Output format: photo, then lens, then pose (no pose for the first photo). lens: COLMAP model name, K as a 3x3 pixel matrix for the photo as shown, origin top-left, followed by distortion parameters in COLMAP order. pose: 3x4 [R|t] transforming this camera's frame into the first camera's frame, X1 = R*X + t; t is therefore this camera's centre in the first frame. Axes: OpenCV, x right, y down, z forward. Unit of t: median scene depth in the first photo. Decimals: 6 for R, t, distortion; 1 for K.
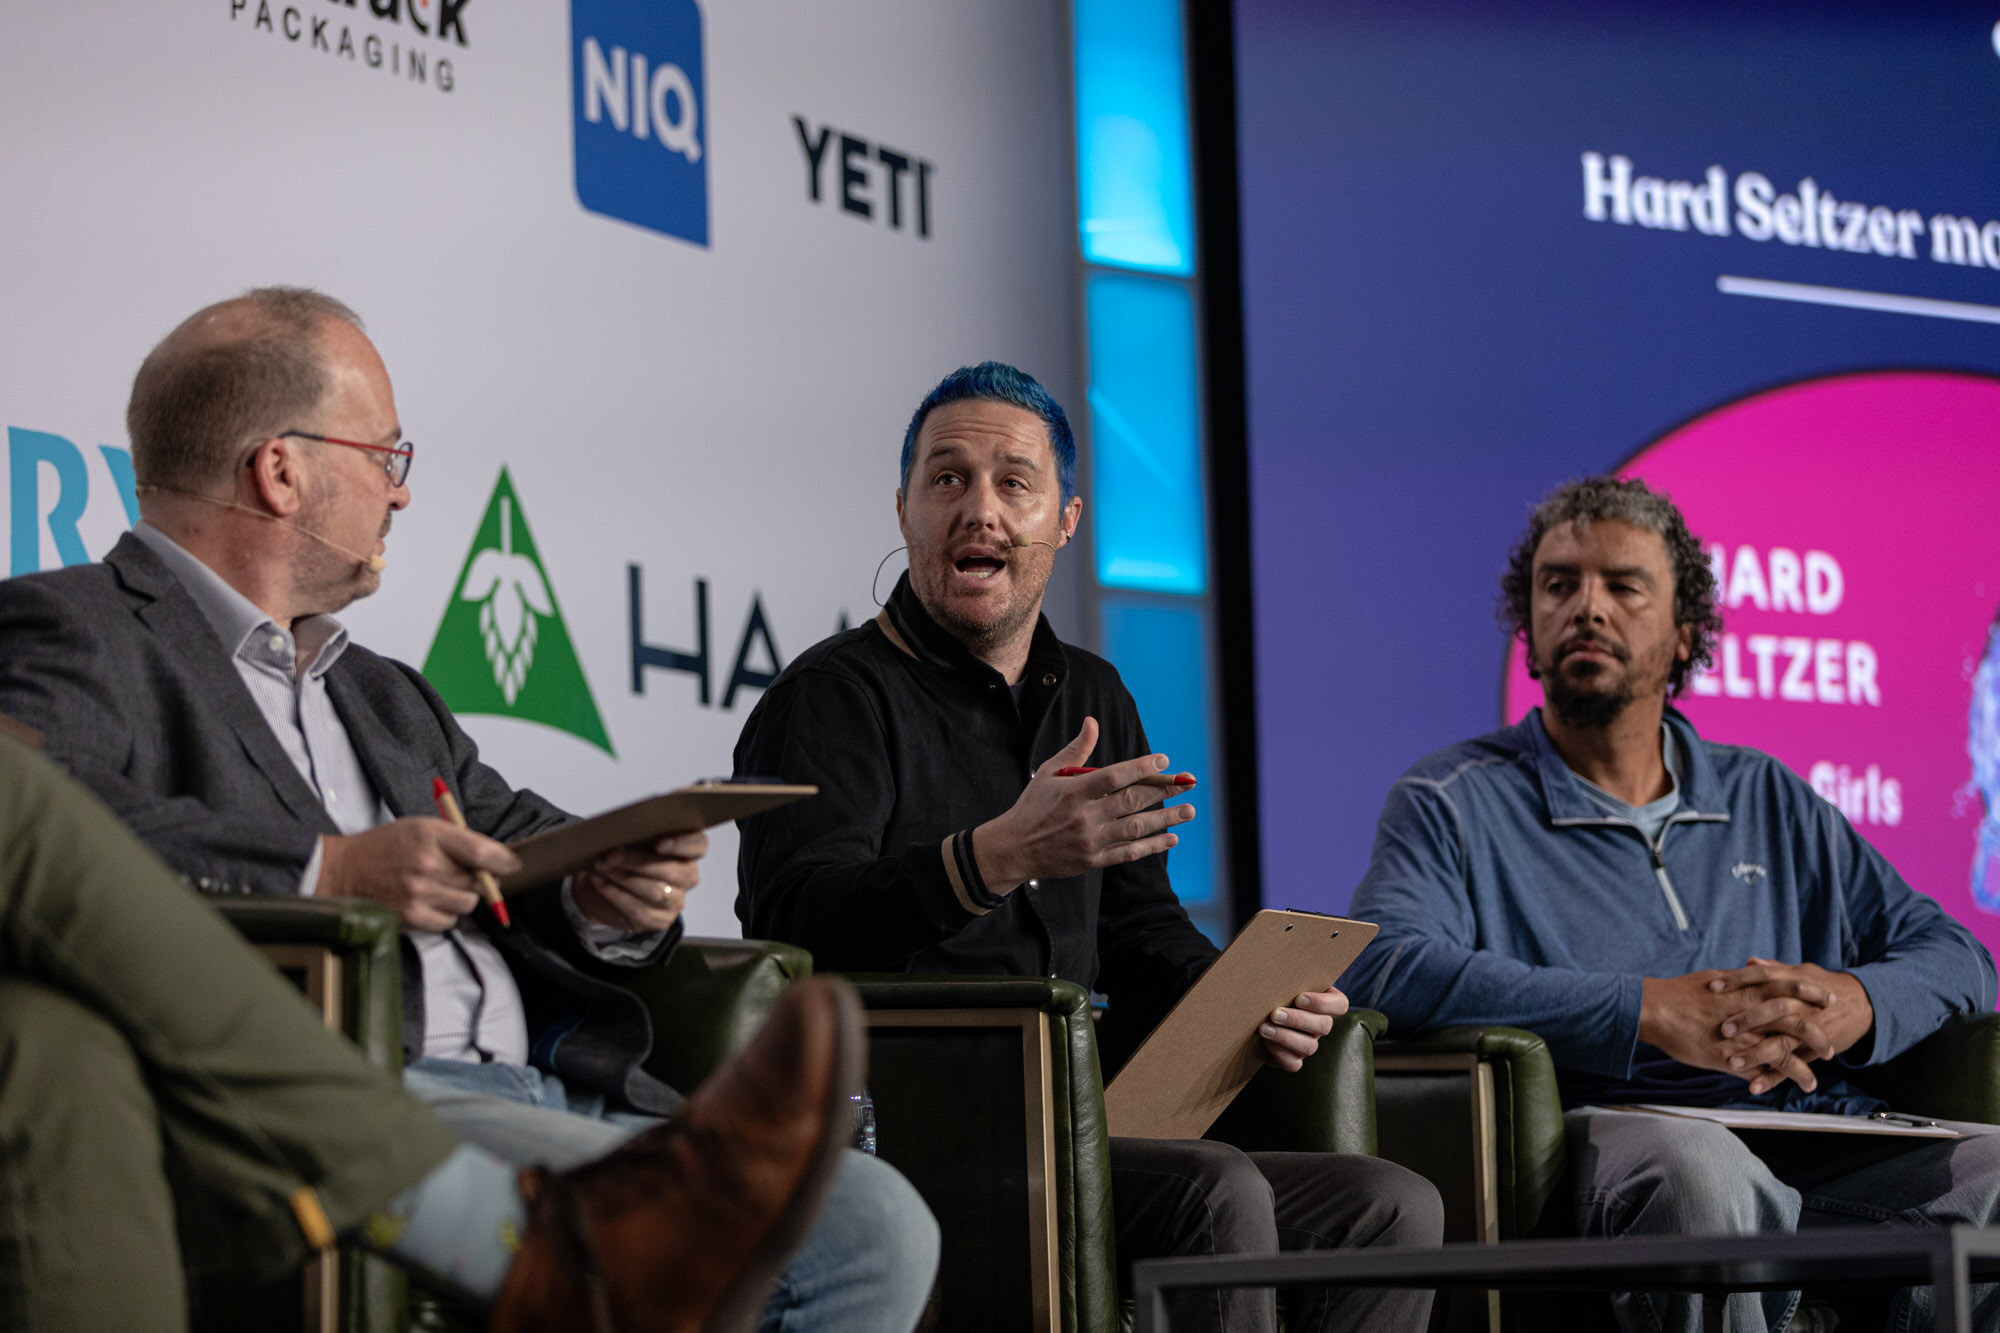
lens RADIAL K [[5989.5, 0, 1000.0], [0, 5989.5, 666.5], [0, 0, 1]] dist [0.086784, -0.918610]
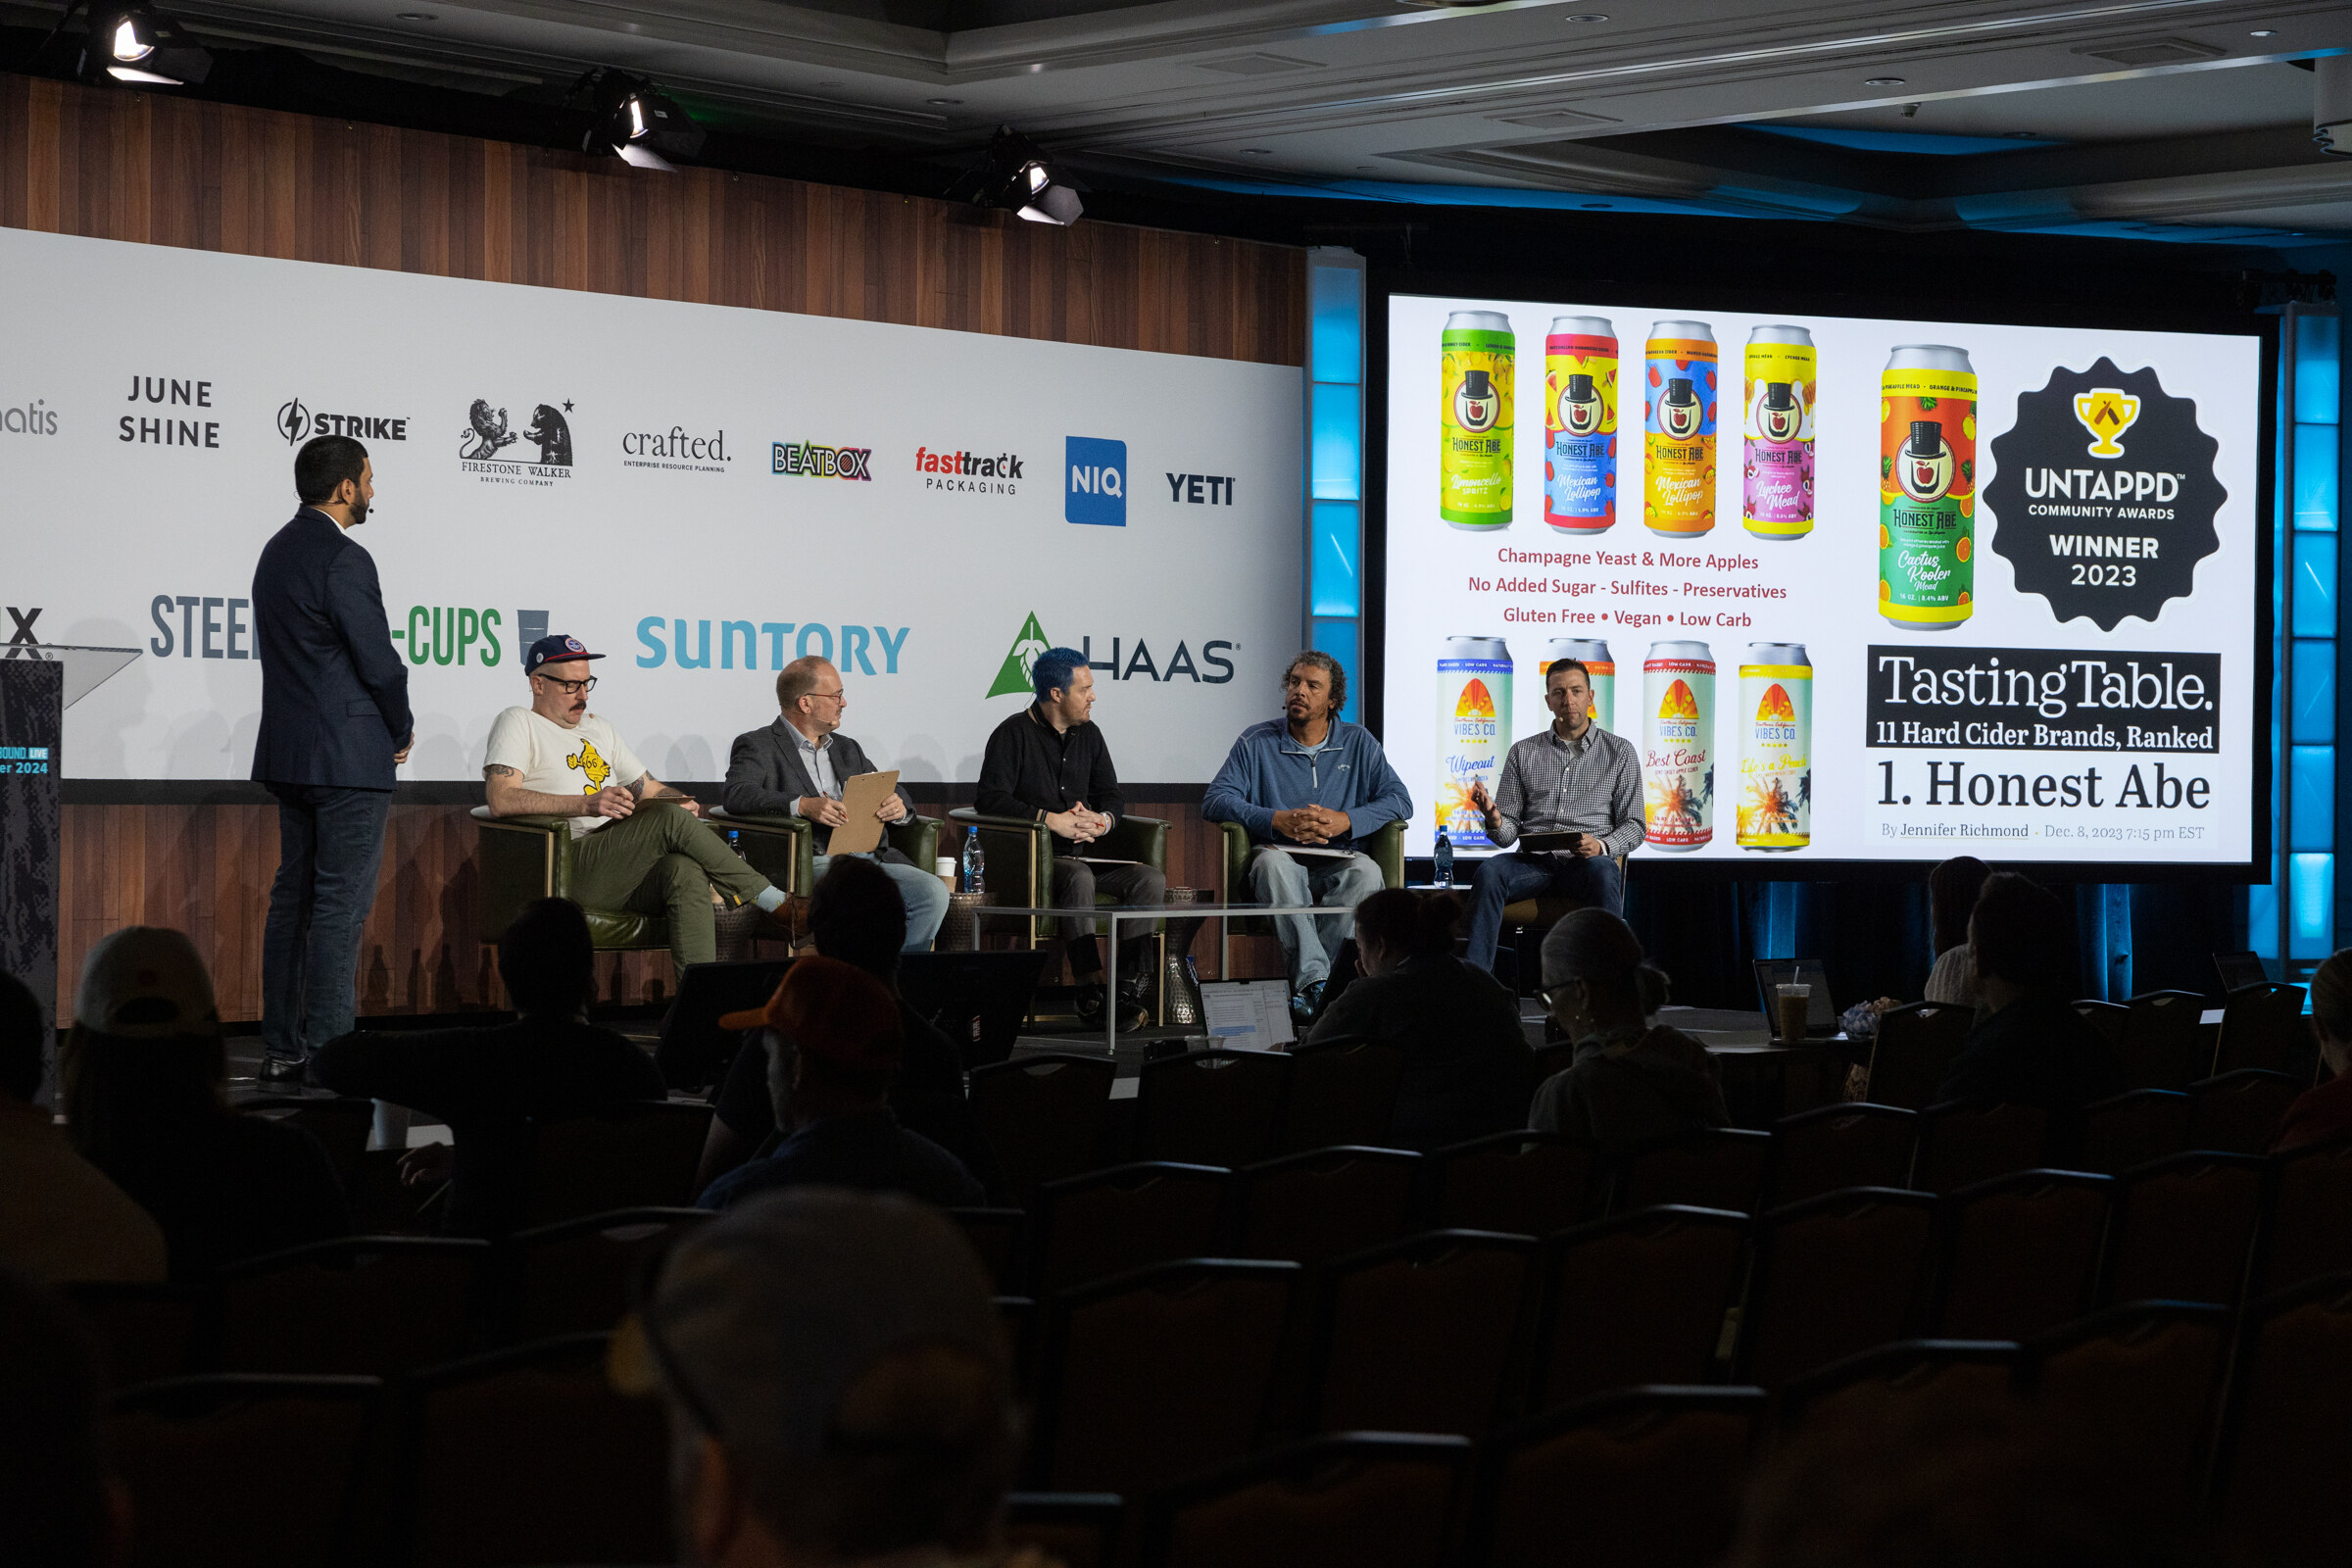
lens RADIAL K [[4478.8, 0, 1176.0], [0, 4478.8, 784.0], [0, 0, 1]] dist [0.043460, -0.052412]
pose [[0.962496, 0.039837, -0.268355, 0.623925], [-0.004684, 0.991453, 0.130380, -0.249931], [0.271255, -0.124233, 0.954456, -1.238015]]
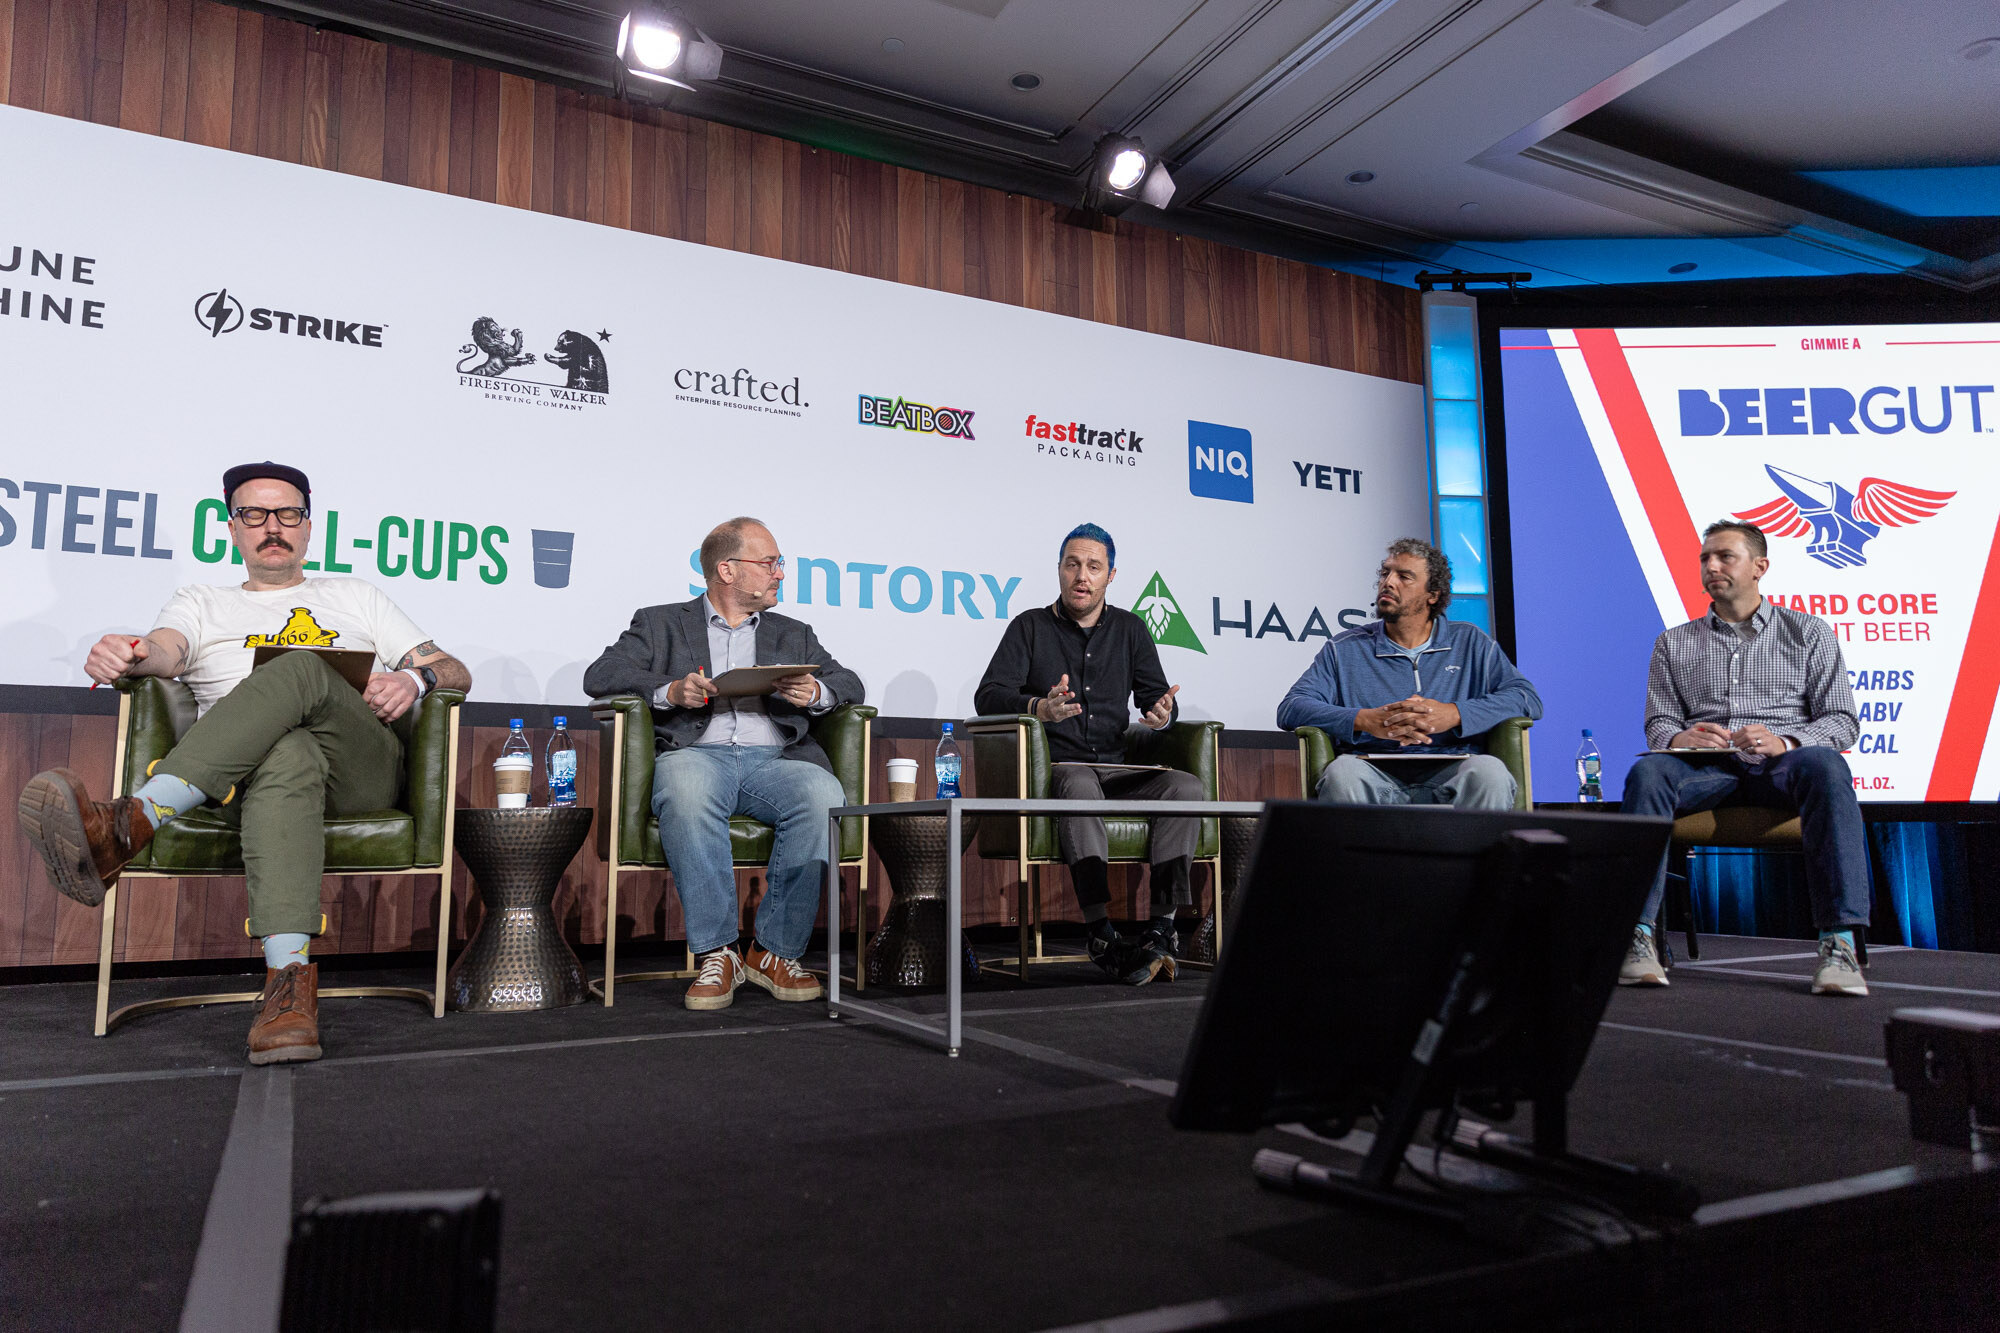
lens RADIAL K [[1352.5, 0, 994.0], [0, 1352.5, 679.4], [0, 0, 1]] dist [0.011443, 0.002899]
pose [[0.813739, -0.047157, -0.579314, 0.289081], [0.055882, 0.998434, -0.002779, 0.025621], [0.578538, -0.030112, 0.815100, 0.303018]]
